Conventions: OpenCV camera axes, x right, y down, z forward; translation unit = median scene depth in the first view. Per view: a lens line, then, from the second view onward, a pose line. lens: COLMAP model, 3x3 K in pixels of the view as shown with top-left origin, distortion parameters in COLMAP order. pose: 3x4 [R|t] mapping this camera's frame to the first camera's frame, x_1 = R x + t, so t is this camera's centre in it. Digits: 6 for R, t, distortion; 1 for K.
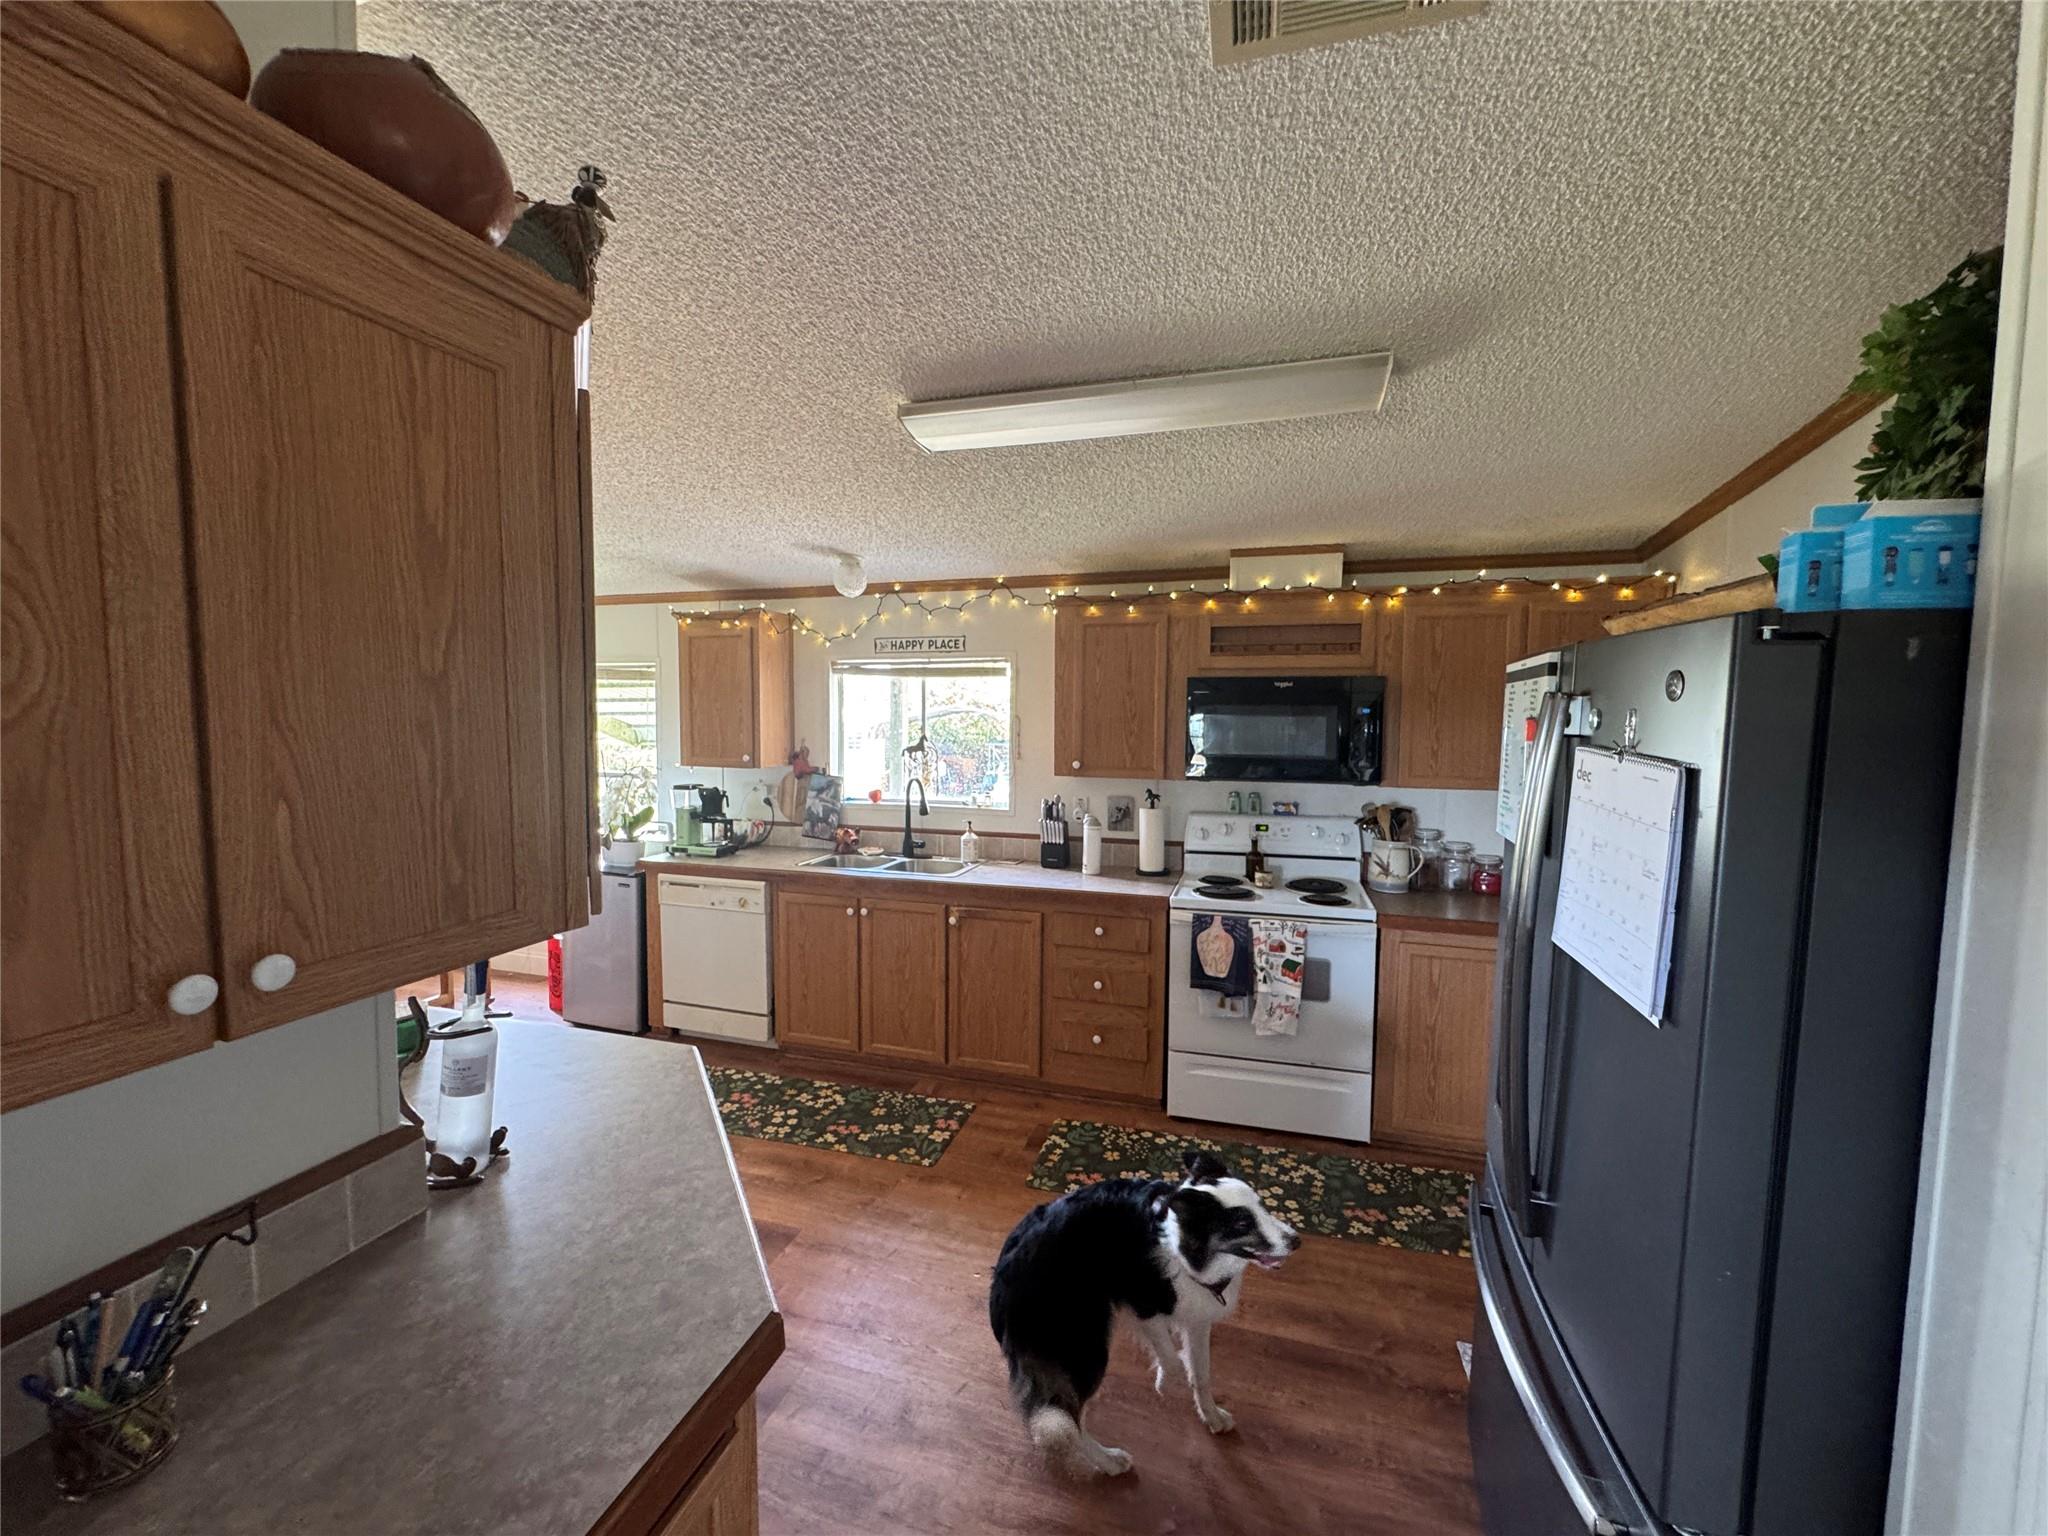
lens RADIAL K [[820.6, 0, 1024.0], [0, 820.6, 768.0], [0, 0, 1]] dist [-0.009567, -0.000225]
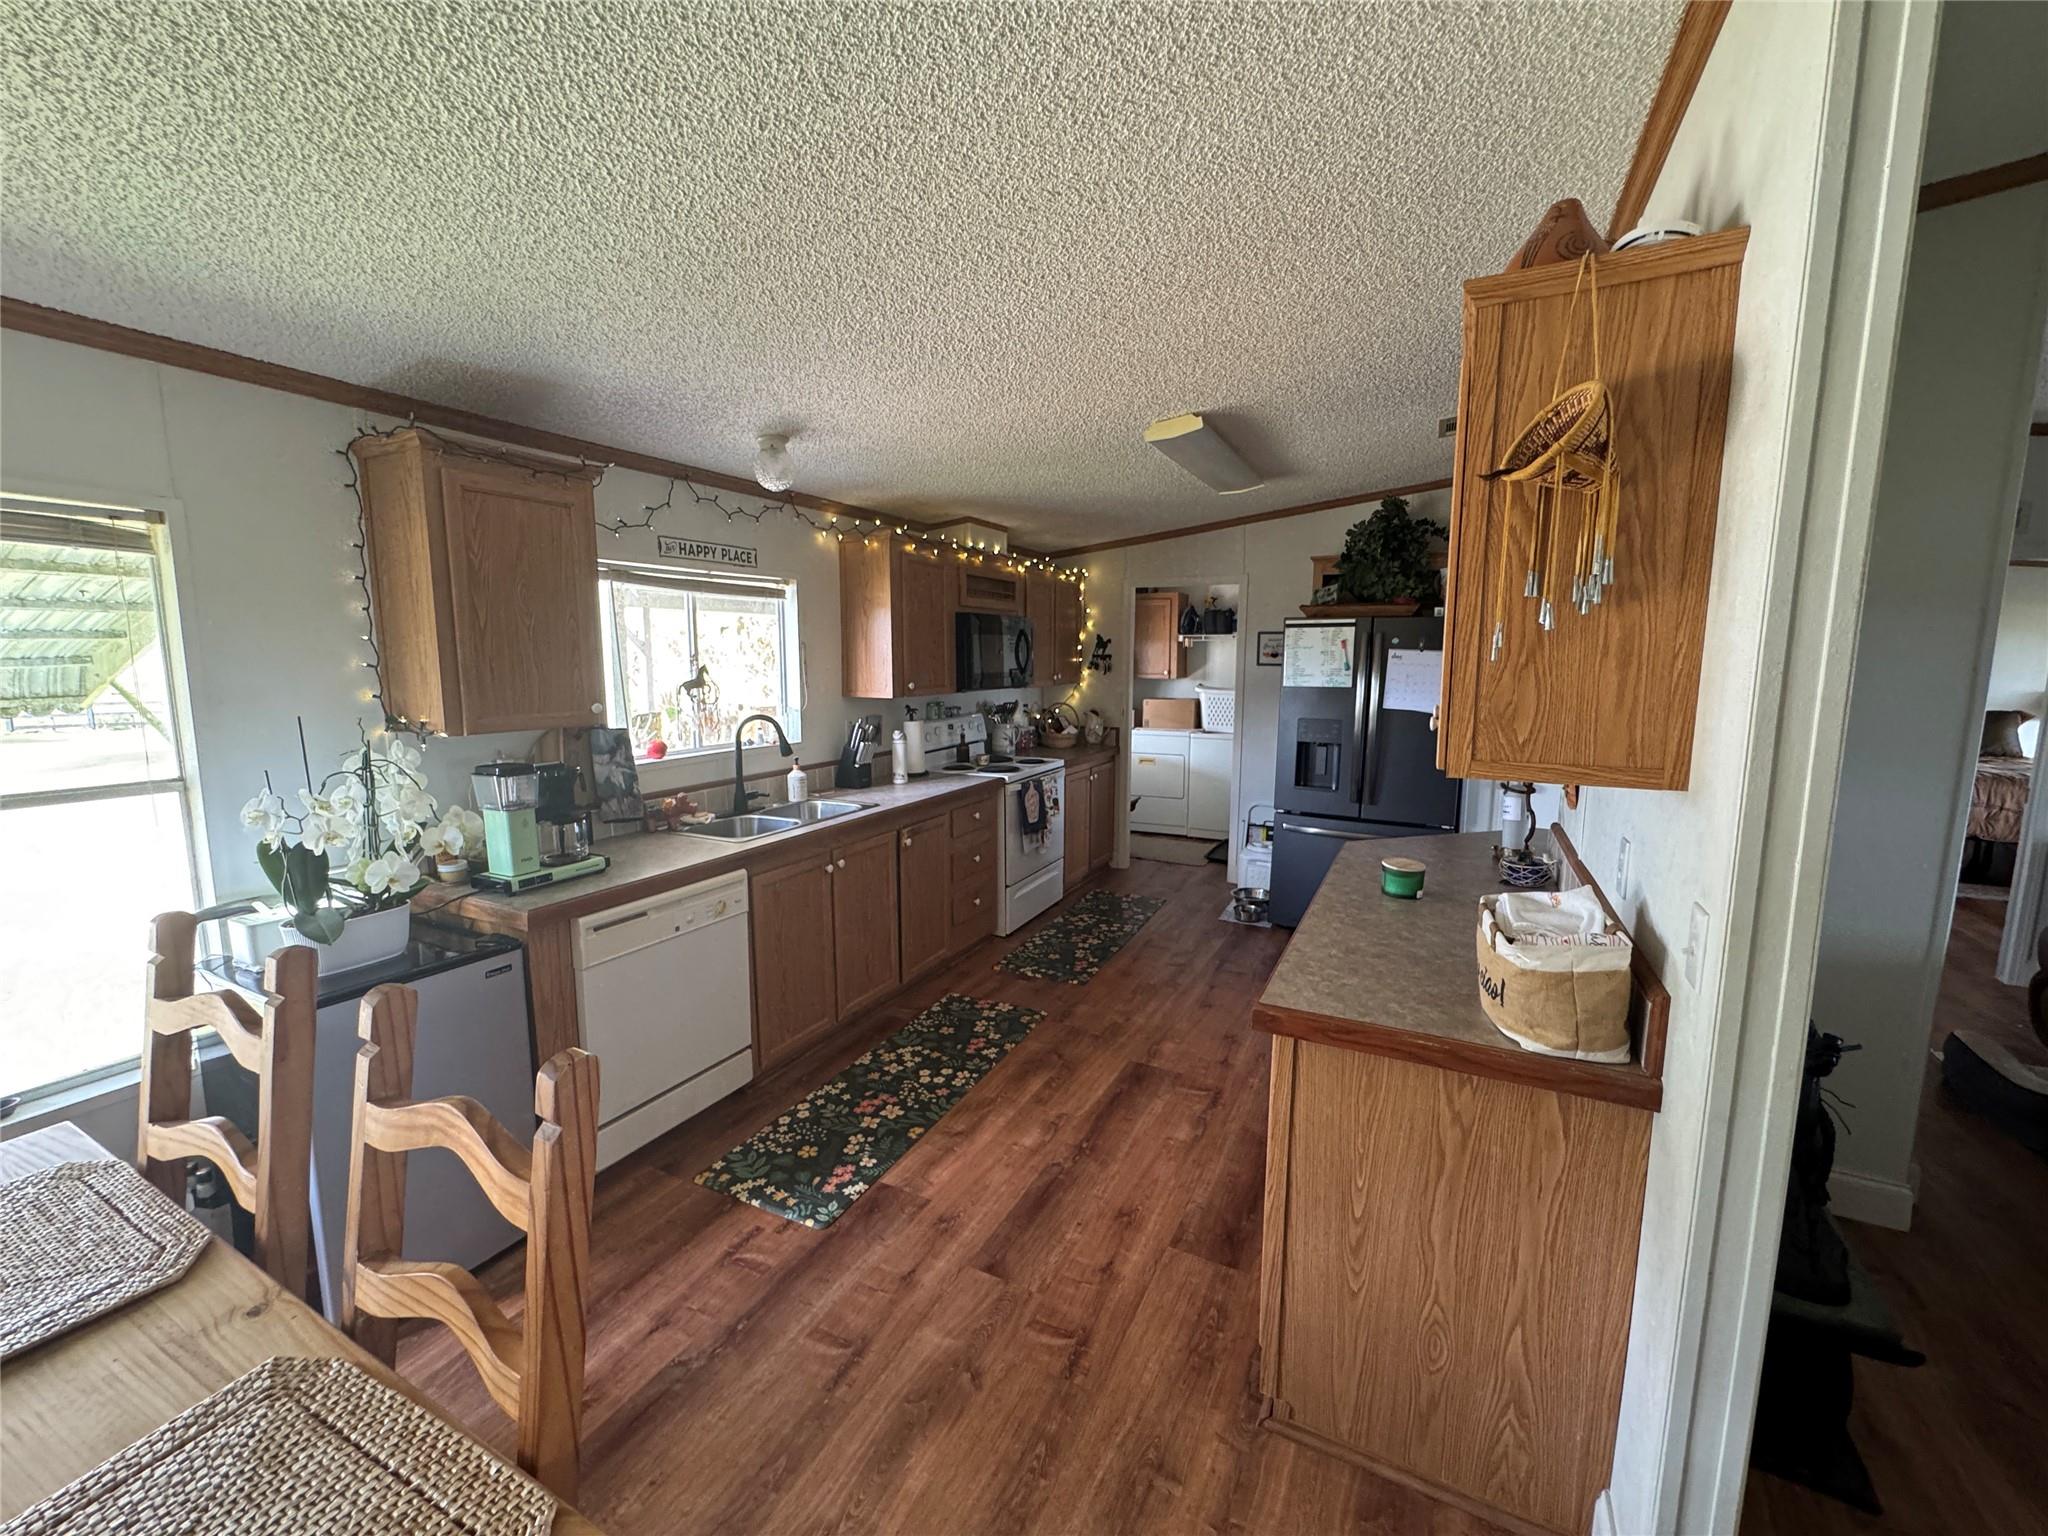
lens RADIAL K [[820.6, 0, 1024.0], [0, 820.6, 768.0], [0, 0, 1]] dist [-0.009567, -0.000225]
pose [[0.176194, -0.146297, 0.973423, -1.071721], [0.065395, 0.988449, 0.136719, -0.037807], [-0.982181, 0.039568, 0.183726, 0.679176]]
